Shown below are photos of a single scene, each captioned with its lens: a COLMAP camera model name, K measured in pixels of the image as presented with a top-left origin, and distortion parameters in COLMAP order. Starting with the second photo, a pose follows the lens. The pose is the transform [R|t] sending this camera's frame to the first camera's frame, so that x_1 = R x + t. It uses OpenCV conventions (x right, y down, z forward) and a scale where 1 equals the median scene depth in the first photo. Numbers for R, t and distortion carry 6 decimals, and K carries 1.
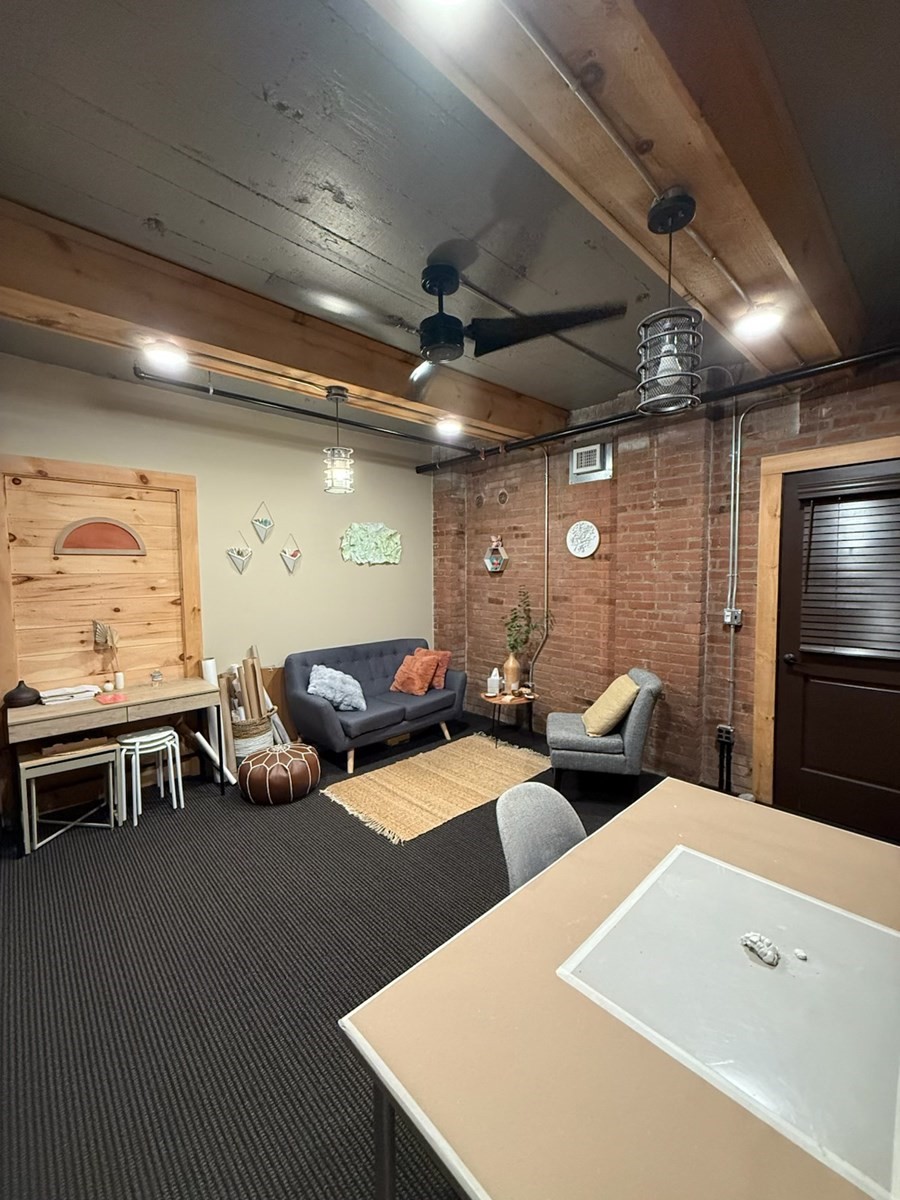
lens RADIAL K [[475.9, 0, 448.2], [0, 475.9, 600.8], [0, 0, 1]] dist [0.001107, 0.000314]
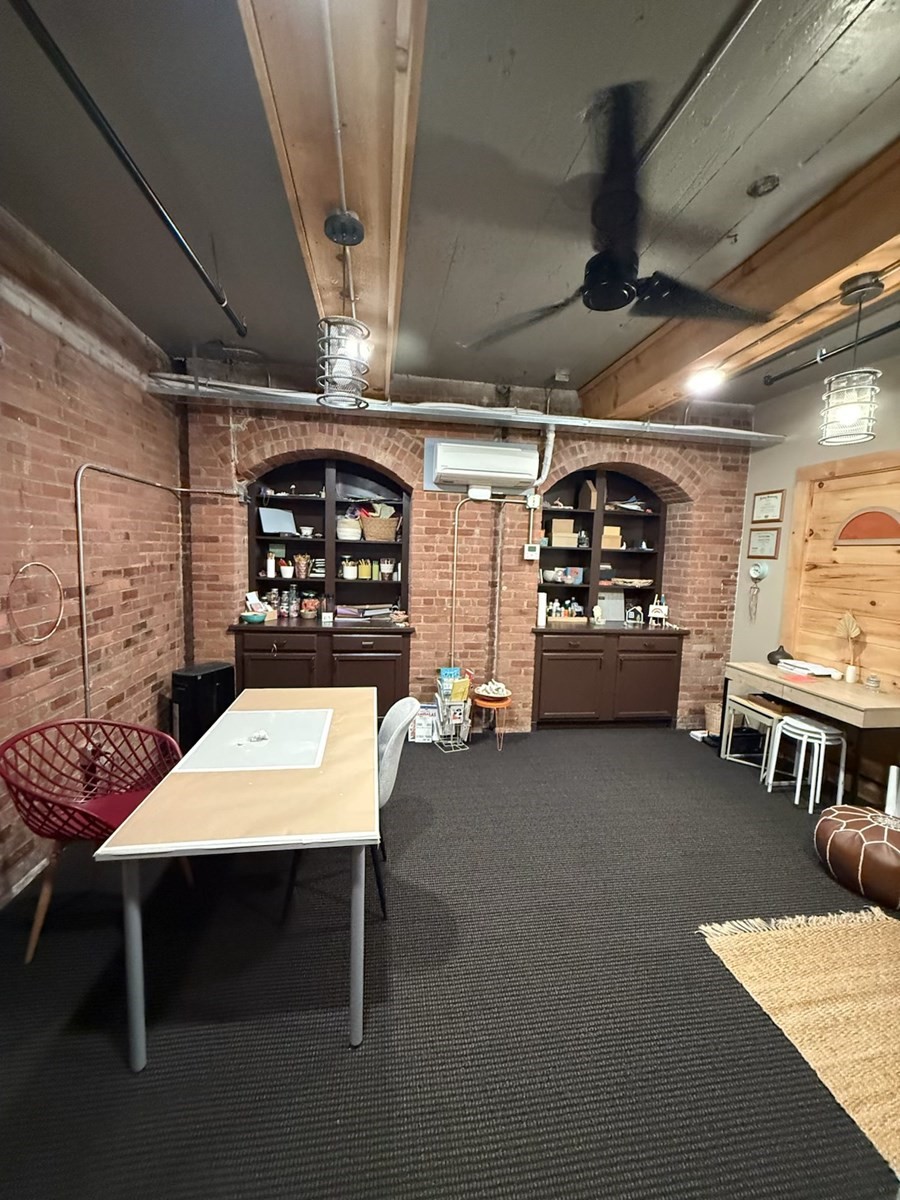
lens RADIAL K [[475.9, 0, 451.6], [0, 475.9, 600.8], [0, 0, 1]] dist [0.001107, 0.000314]
pose [[-0.564696, 0.075971, -0.821795, 0.553323], [-0.080699, 0.985900, 0.146594, -0.056441], [0.821344, 0.149099, -0.550603, 0.827820]]
